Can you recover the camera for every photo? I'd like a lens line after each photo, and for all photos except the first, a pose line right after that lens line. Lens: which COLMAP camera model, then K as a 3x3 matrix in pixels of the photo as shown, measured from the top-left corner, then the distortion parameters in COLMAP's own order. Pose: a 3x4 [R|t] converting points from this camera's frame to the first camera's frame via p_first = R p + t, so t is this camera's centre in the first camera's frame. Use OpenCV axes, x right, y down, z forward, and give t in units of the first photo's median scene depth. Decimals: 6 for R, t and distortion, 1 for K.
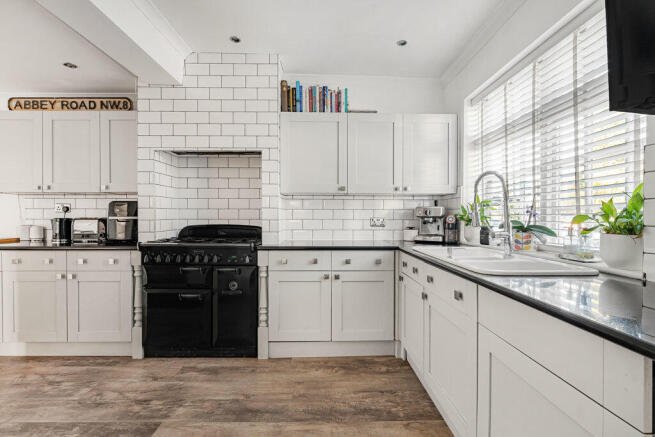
lens RADIAL K [[293.1, 0, 328.2], [0, 293.1, 217.3], [0, 0, 1]] dist [-0.002502, -0.000996]
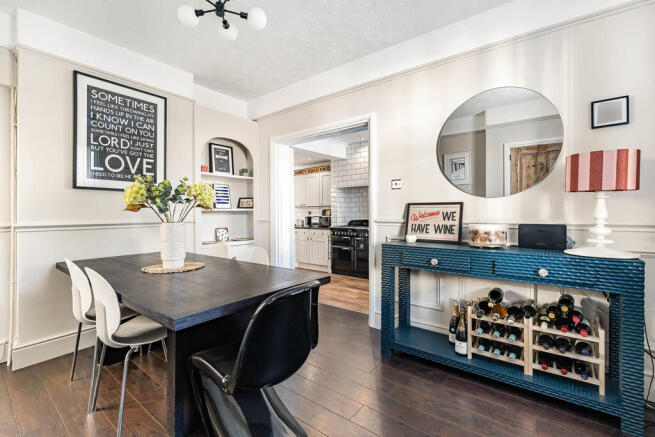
lens RADIAL K [[293.1, 0, 329.0], [0, 293.1, 216.6], [0, 0, 1]] dist [-0.002502, -0.000996]
pose [[0.767953, 0.001450, -0.640504, 0.874289], [0.002750, 0.999981, 0.005561, -0.010953], [0.640500, -0.006032, 0.767935, -0.854161]]
